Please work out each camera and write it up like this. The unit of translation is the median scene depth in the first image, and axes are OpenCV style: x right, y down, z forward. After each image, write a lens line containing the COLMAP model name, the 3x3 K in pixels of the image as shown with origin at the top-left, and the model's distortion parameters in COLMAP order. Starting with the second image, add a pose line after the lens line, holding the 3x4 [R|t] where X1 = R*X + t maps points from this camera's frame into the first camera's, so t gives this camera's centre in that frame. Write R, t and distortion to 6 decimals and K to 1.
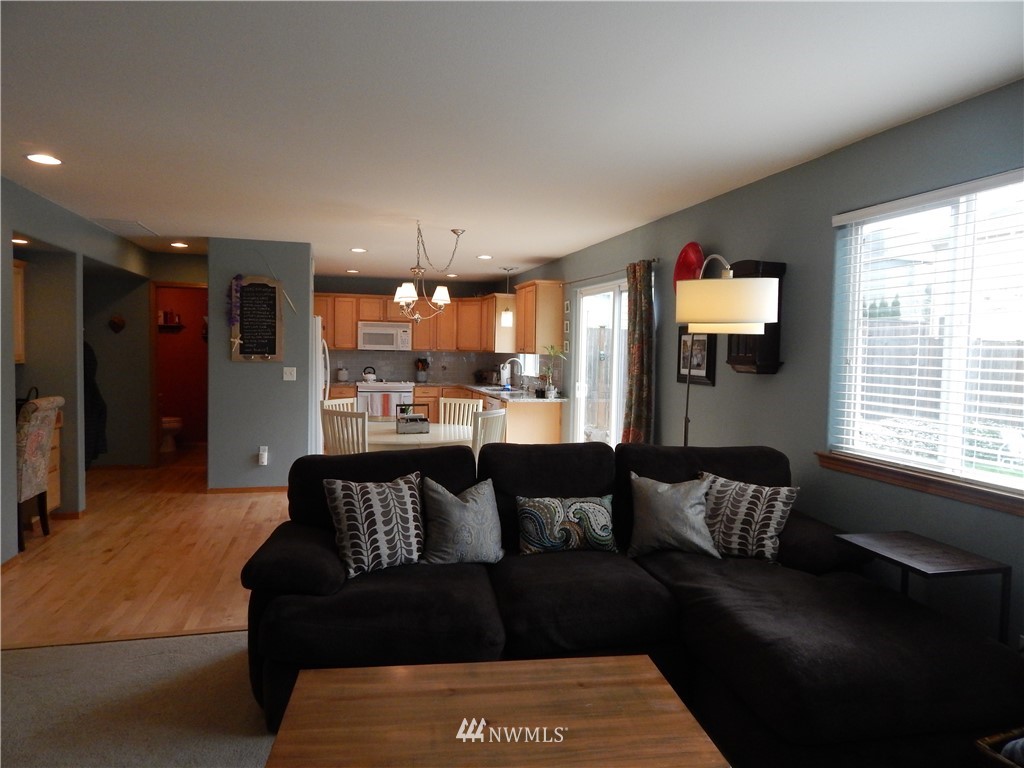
lens RADIAL K [[690.1, 0, 513.5], [0, 690.1, 384.0], [0, 0, 1]] dist [0.001129, 0.003423]
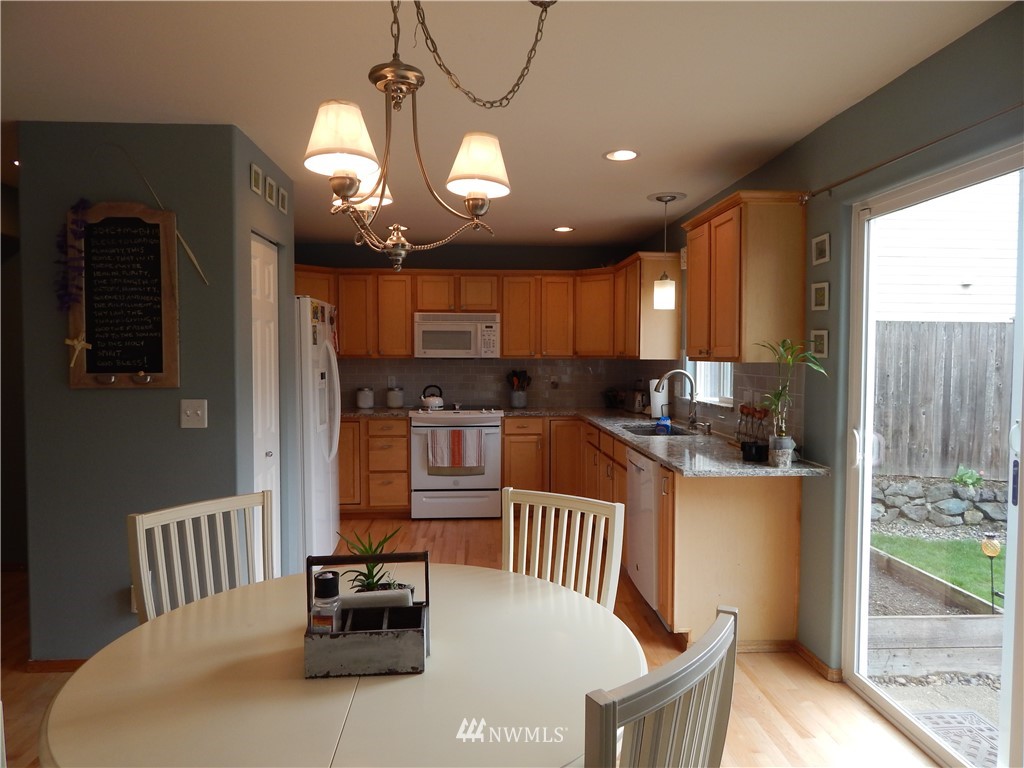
lens RADIAL K [[690.1, 0, 515.6], [0, 690.1, 378.6], [0, 0, 1]] dist [0.001129, 0.003423]
pose [[0.982555, -0.010864, -0.185657, -0.022089], [0.007793, 0.999821, -0.017266, -0.021066], [0.185811, 0.015518, 0.982463, 0.435571]]
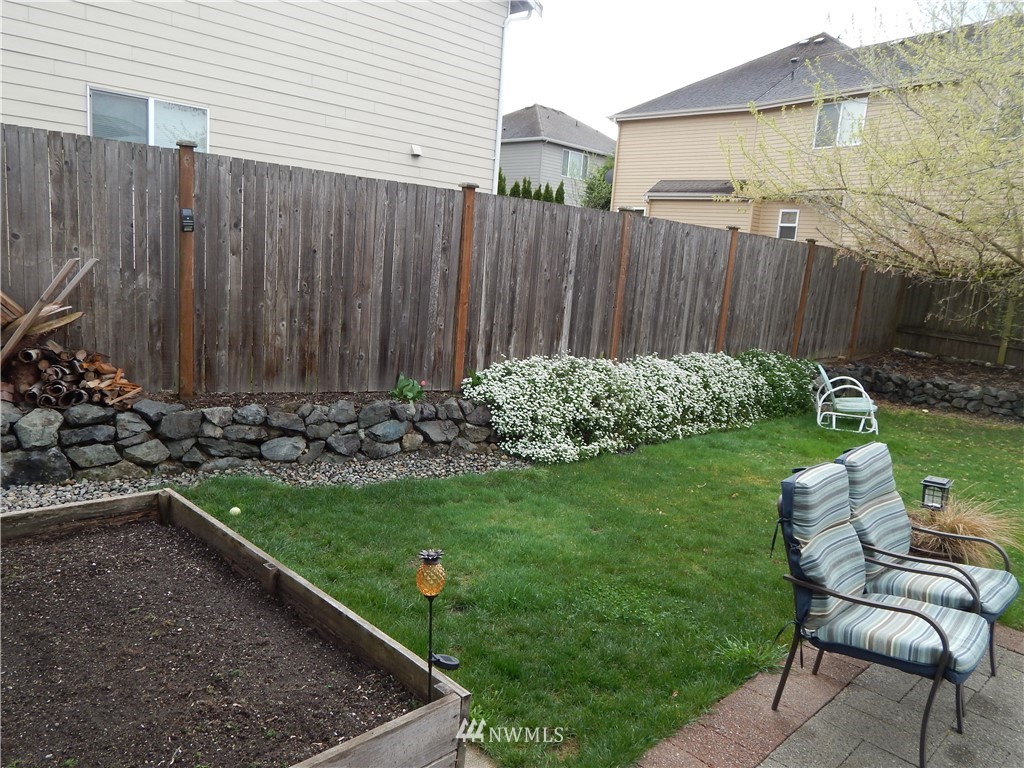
lens RADIAL K [[738.9, 0, 512.3], [0, 738.9, 379.8], [0, 0, 1]] dist [0.001069, -0.000558]
pose [[0.867620, -0.042936, 0.495370, 0.104999], [-0.028429, 0.990351, 0.135632, -0.017301], [-0.496414, -0.131760, 0.858028, 0.728331]]
